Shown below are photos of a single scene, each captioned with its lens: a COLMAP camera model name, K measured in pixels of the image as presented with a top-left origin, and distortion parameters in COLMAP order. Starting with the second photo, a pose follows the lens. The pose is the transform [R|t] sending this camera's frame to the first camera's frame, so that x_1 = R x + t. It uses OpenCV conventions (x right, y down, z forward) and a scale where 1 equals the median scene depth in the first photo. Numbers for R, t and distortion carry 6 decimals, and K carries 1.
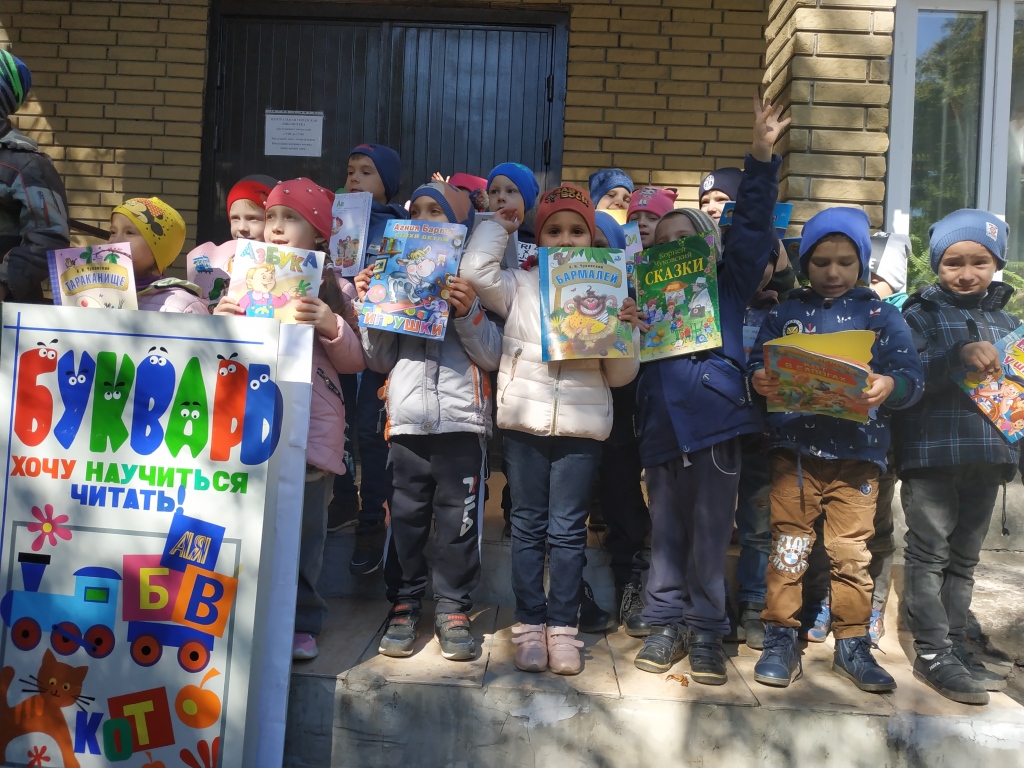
lens RADIAL K [[722.3, 0, 486.0], [0, 722.3, 395.0], [0, 0, 1]] dist [-0.010265, -0.003193]
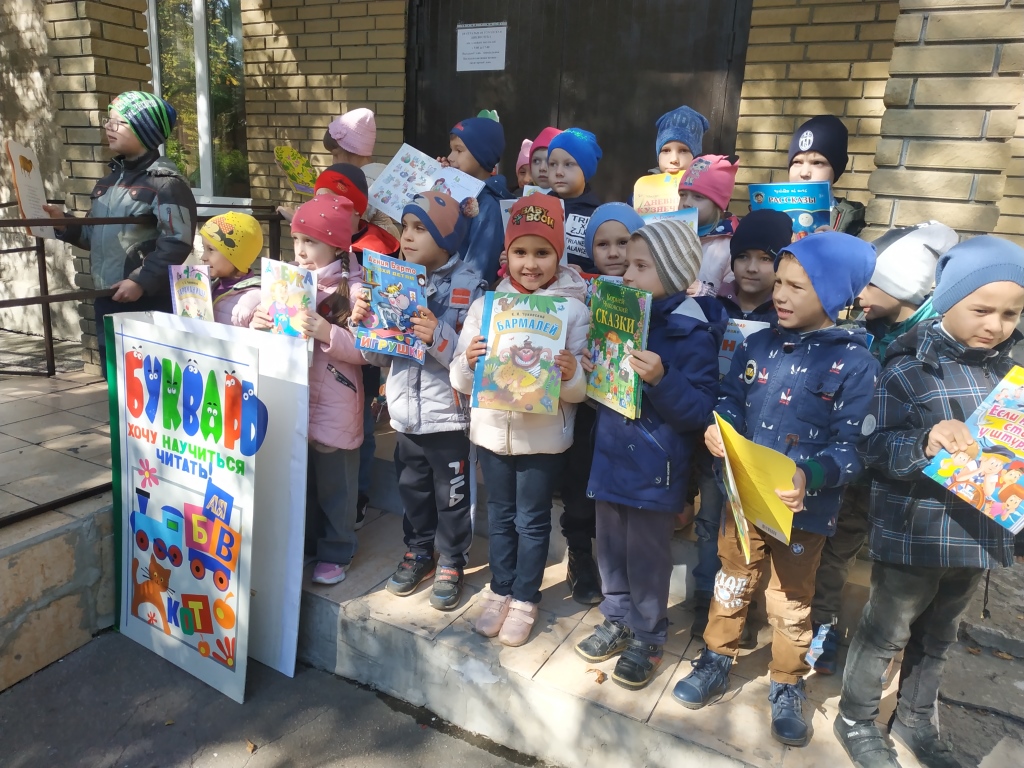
lens RADIAL K [[719.5, 0, 513.4], [0, 719.5, 369.8], [0, 0, 1]] dist [0.000268, -0.002912]
pose [[0.908488, 0.096603, -0.406592, 0.628843], [-0.012225, 0.978643, 0.205202, -0.328167], [0.417732, -0.181453, 0.890267, 0.057527]]
